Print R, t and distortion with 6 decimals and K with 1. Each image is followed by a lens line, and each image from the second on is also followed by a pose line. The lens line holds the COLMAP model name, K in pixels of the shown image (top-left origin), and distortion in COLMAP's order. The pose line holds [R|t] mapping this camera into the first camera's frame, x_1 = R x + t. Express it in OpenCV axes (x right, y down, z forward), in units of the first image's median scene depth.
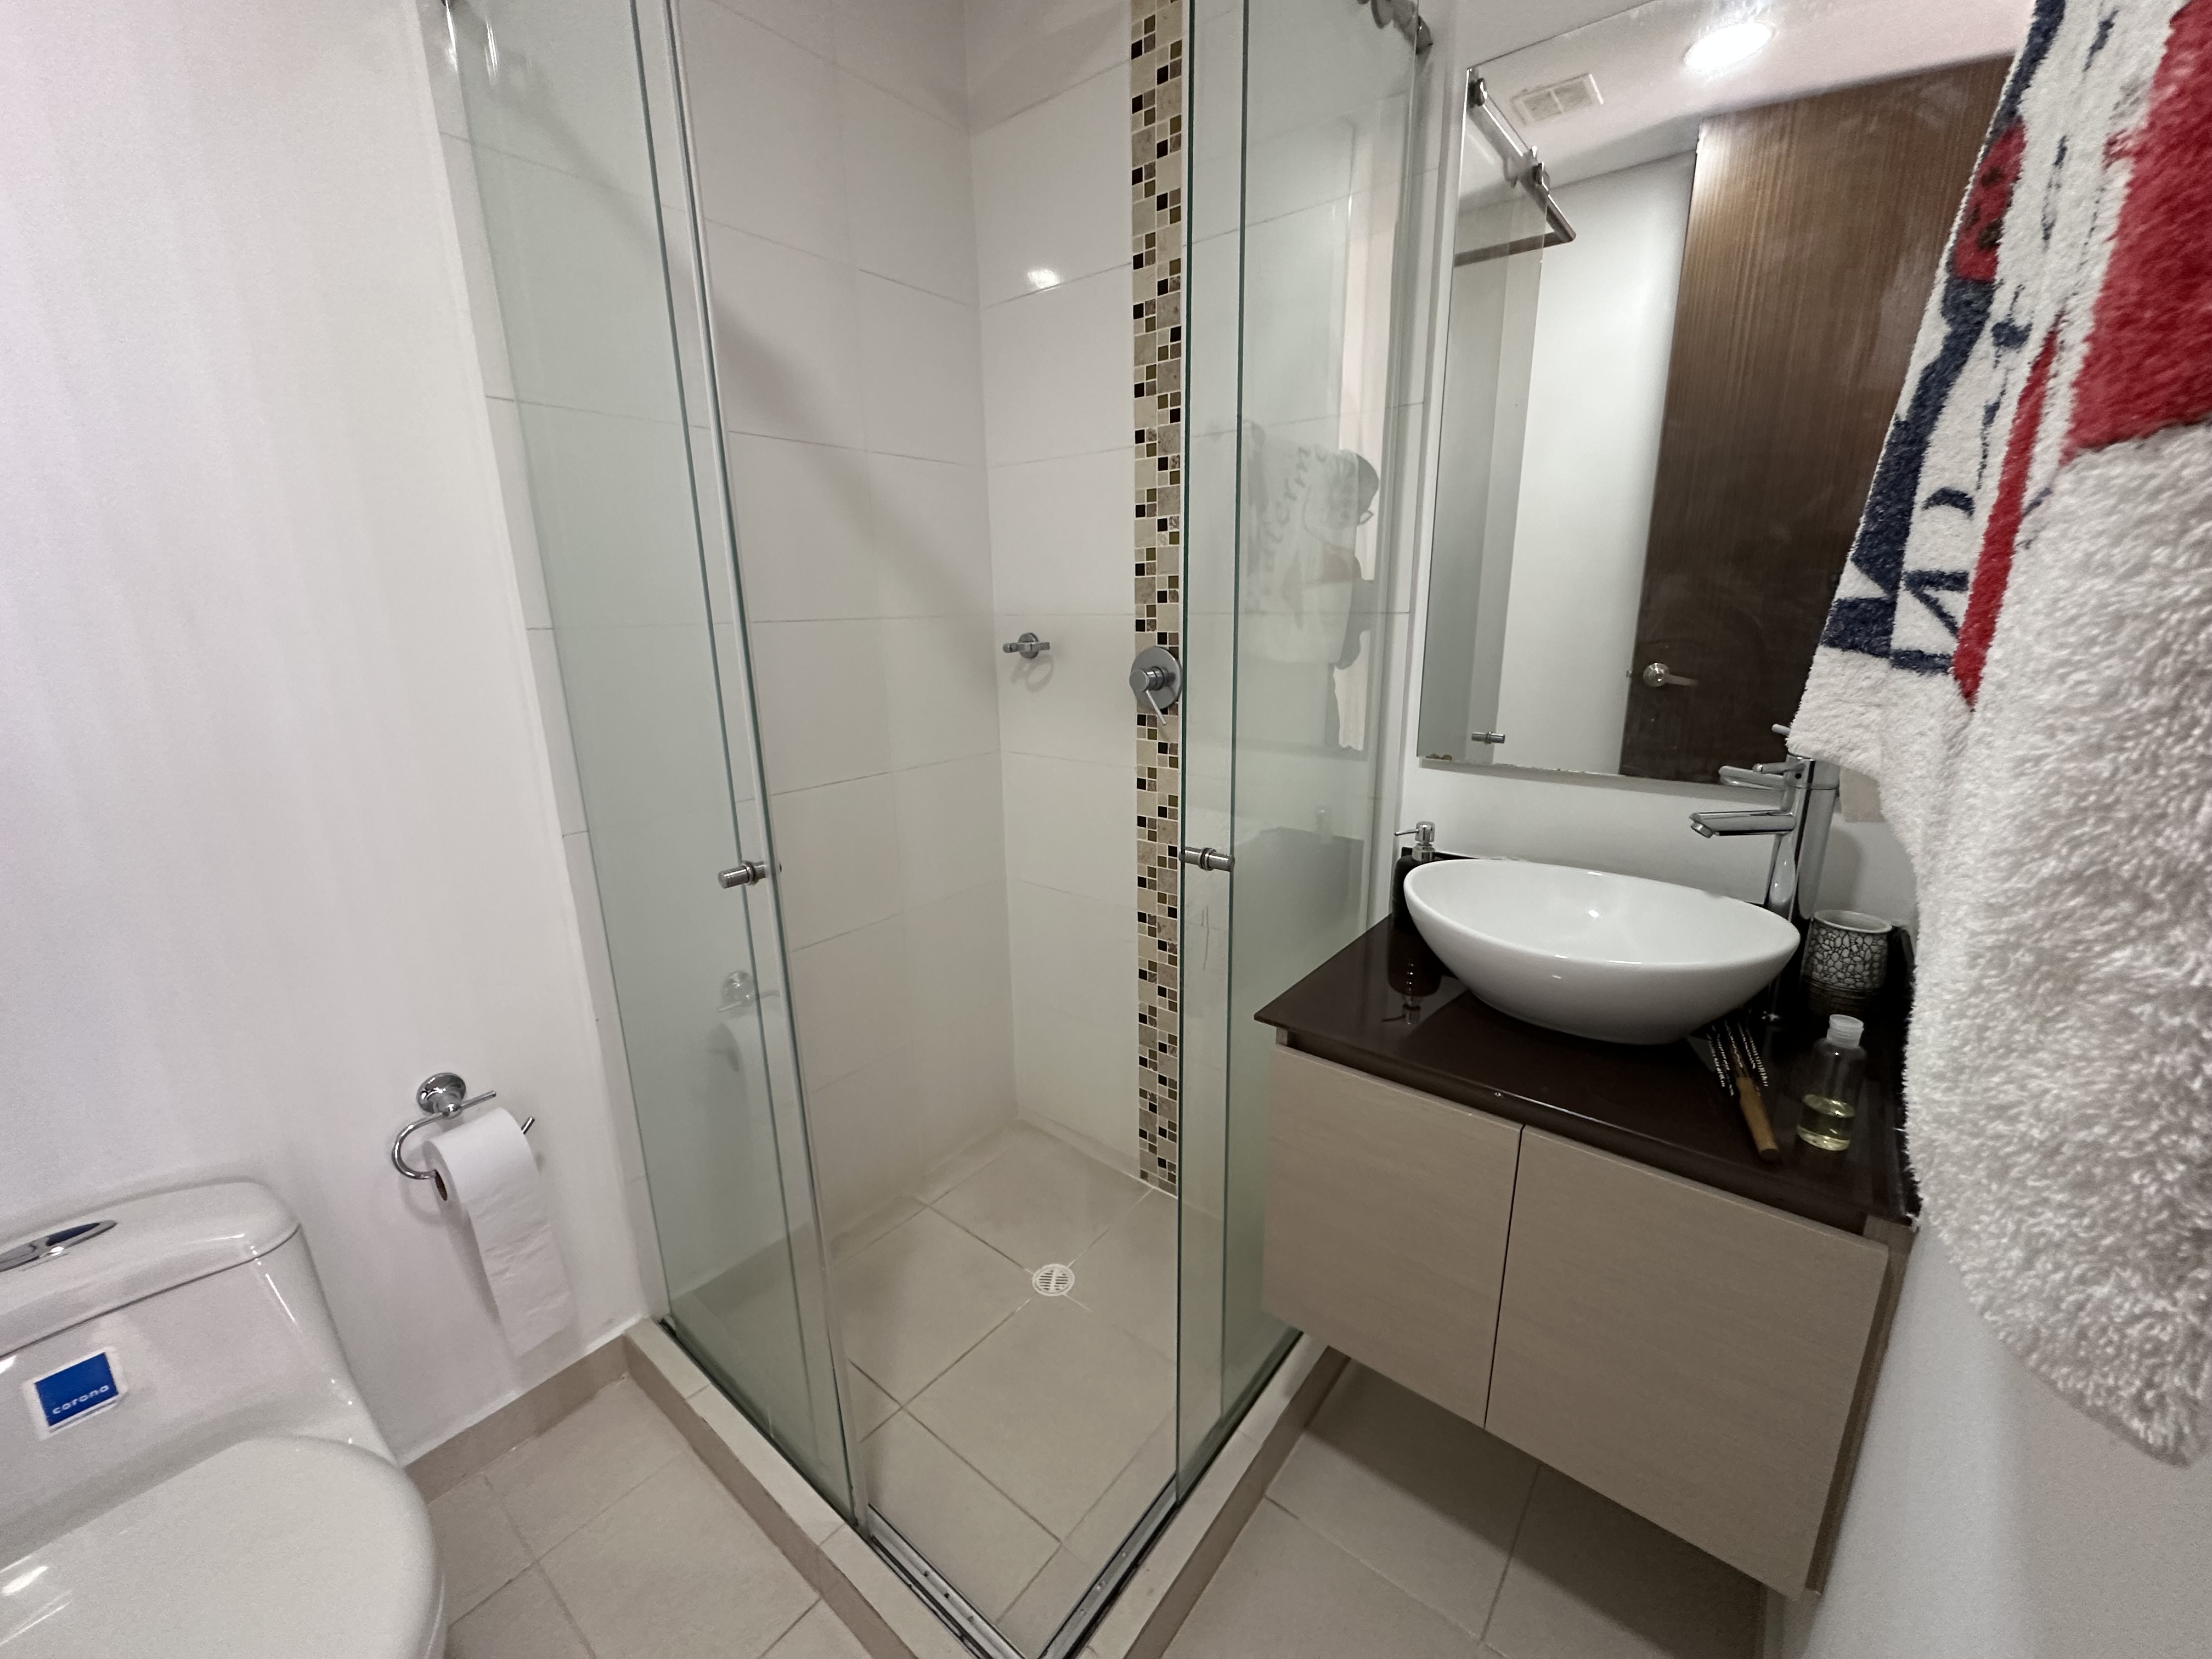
lens RADIAL K [[885.9, 0, 1103.2], [0, 885.9, 829.0], [0, 0, 1]] dist [-0.003775, 0.000457]
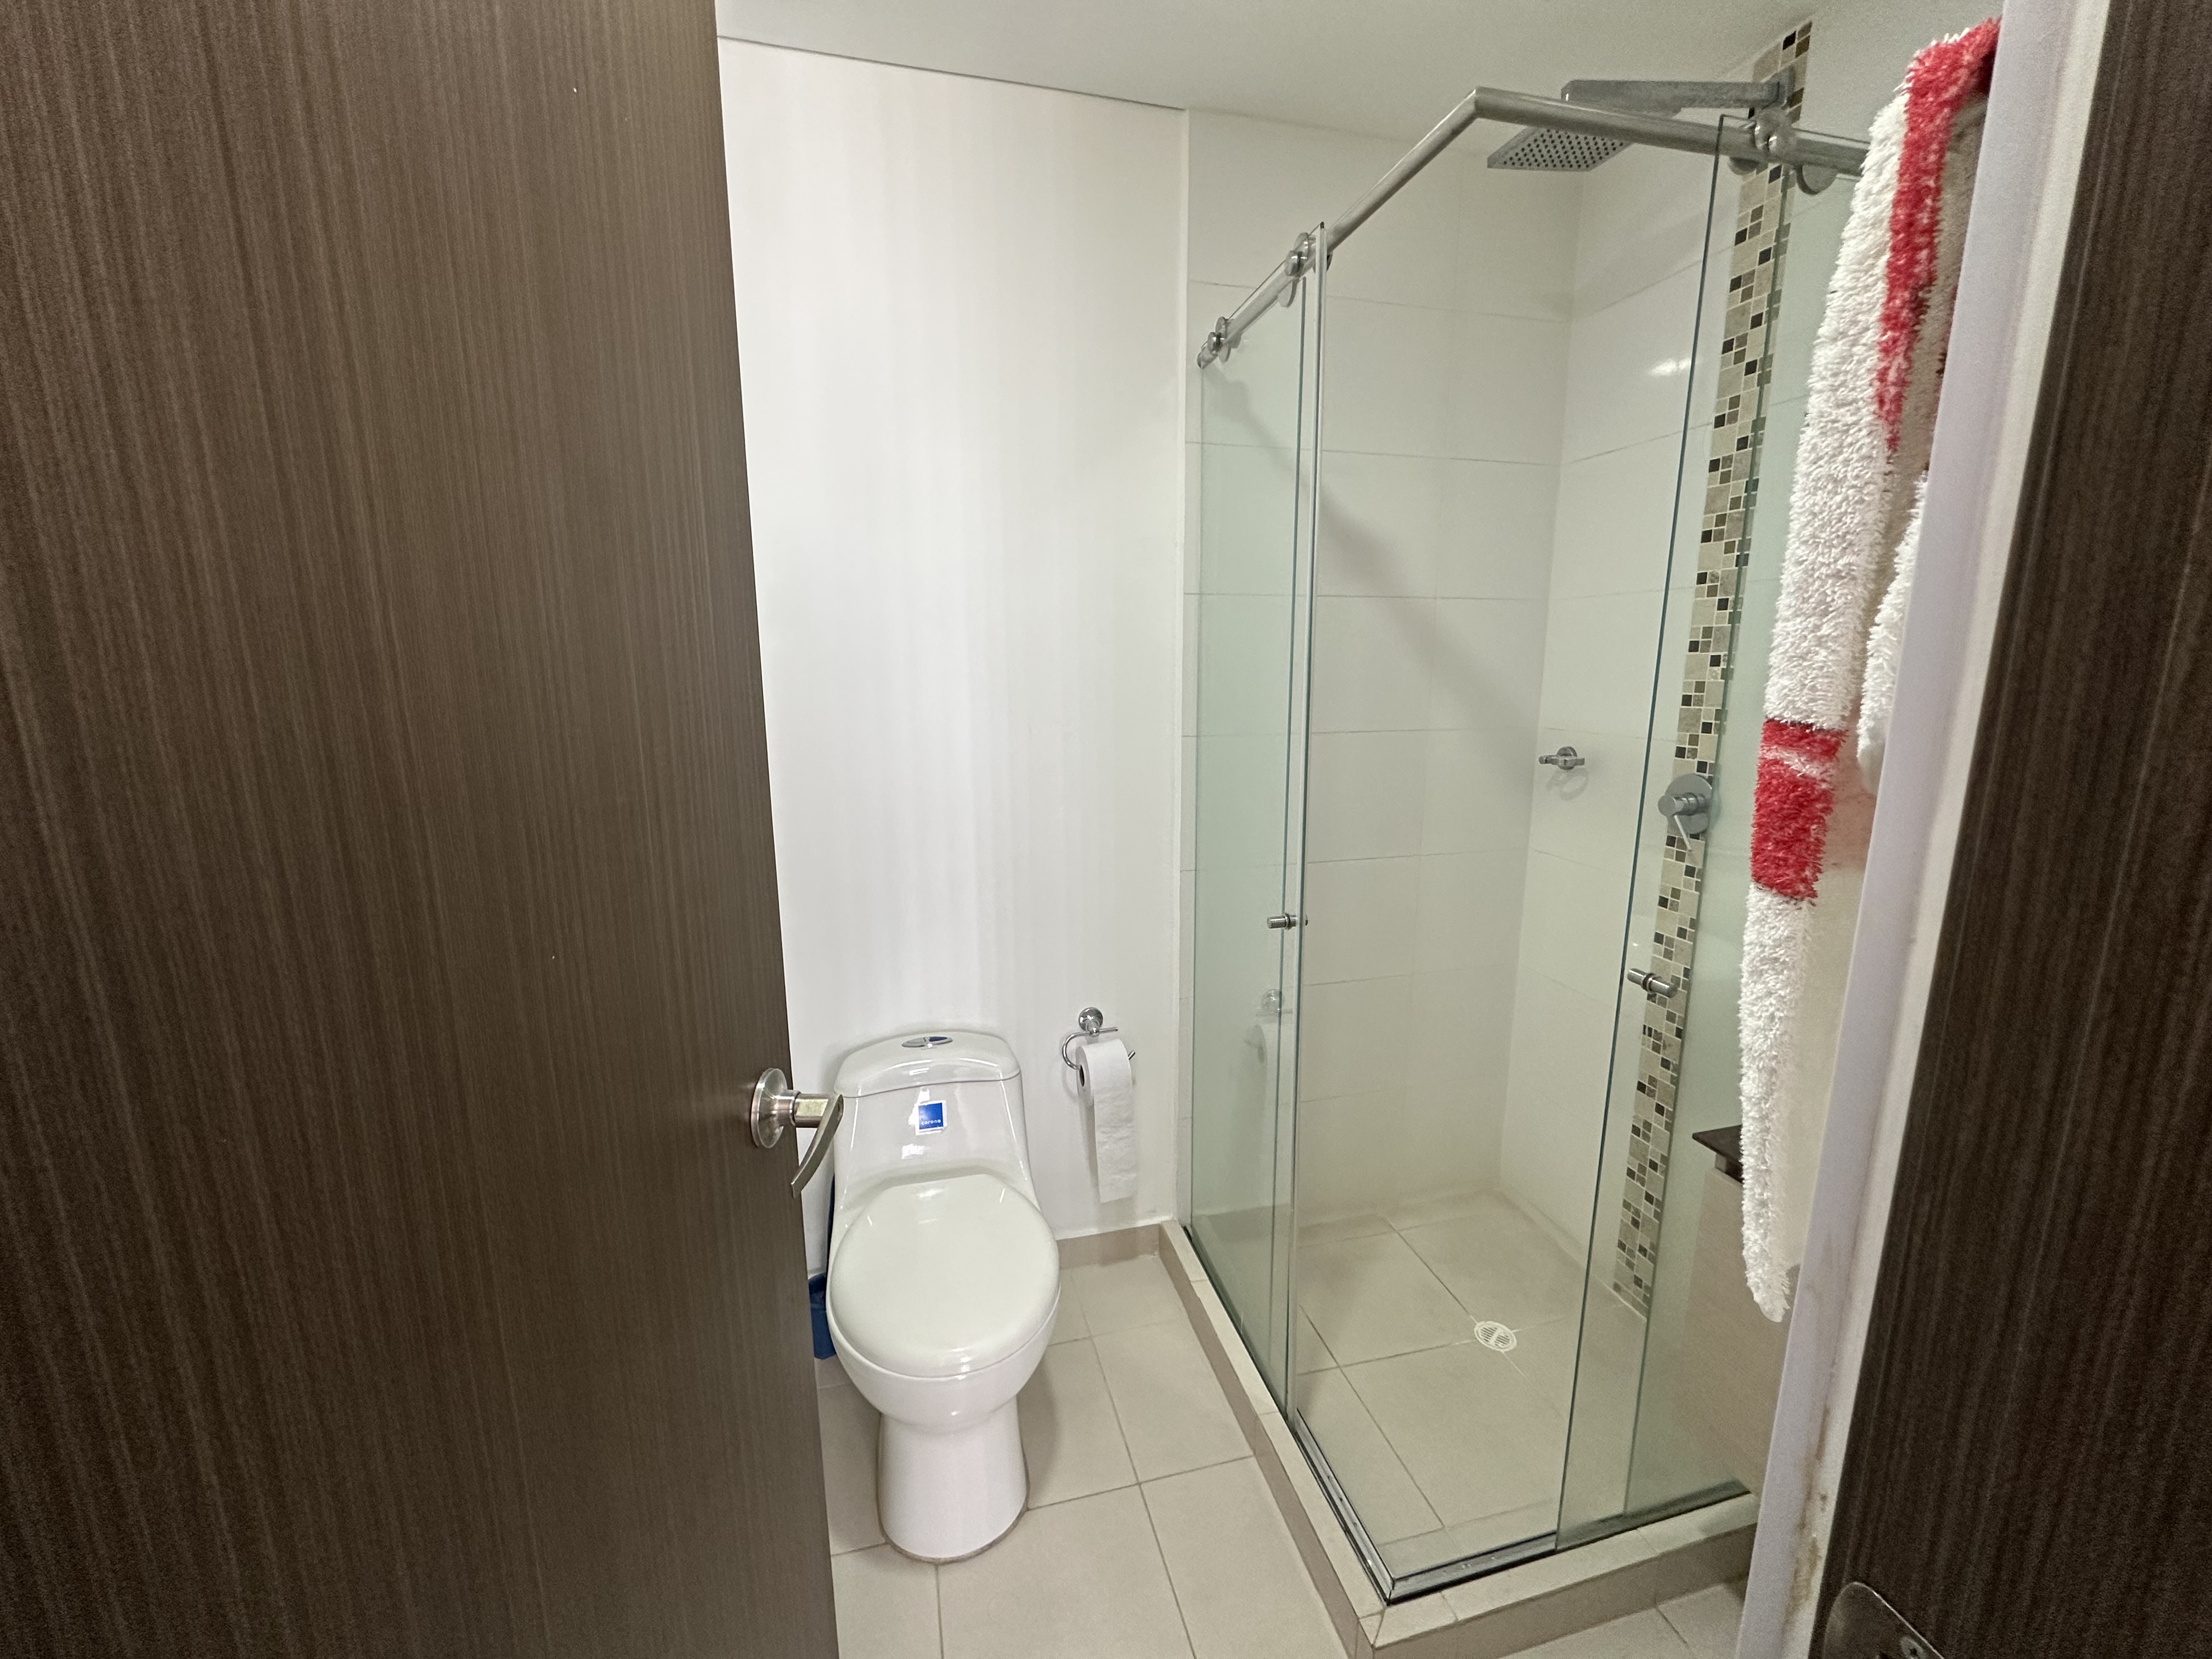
lens RADIAL K [[885.9, 0, 1106.4], [0, 885.9, 819.6], [0, 0, 1]] dist [-0.003775, 0.000457]
pose [[0.802221, 0.120990, -0.584639, 0.128097], [-0.159461, 0.987097, -0.014528, -0.030846], [0.575338, 0.104882, 0.811164, -0.246483]]
